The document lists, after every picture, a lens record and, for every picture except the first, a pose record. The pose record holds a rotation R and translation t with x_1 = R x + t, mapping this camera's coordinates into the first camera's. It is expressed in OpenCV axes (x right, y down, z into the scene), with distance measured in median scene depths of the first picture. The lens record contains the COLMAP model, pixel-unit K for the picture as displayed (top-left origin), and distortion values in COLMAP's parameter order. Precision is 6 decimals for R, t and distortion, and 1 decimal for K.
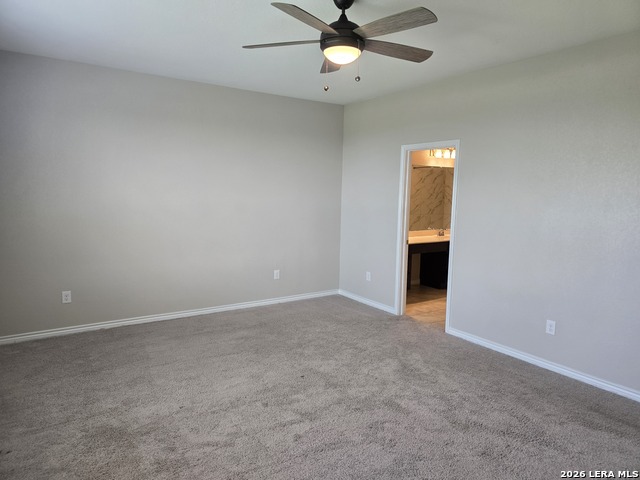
lens RADIAL K [[434.5, 0, 318.6], [0, 434.5, 243.8], [0, 0, 1]] dist [0.060530, -0.026827]
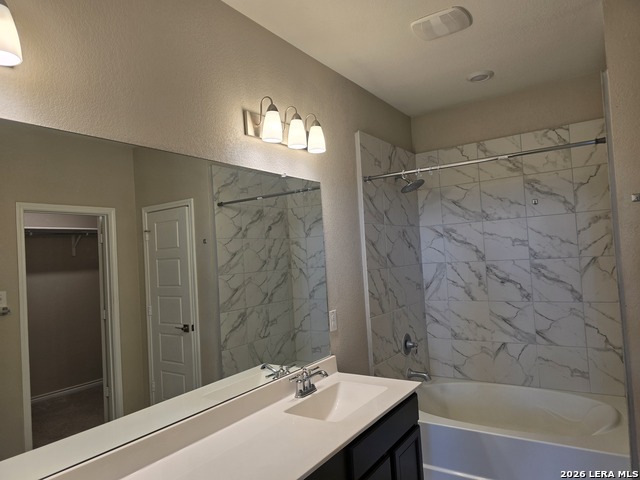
lens RADIAL K [[434.5, 0, 318.0], [0, 434.5, 242.1], [0, 0, 1]] dist [0.060530, -0.026827]
pose [[0.930115, -0.057161, 0.362792, 0.143326], [0.114581, 0.983674, -0.138771, -0.062443], [-0.348937, 0.170642, 0.921479, 0.546042]]
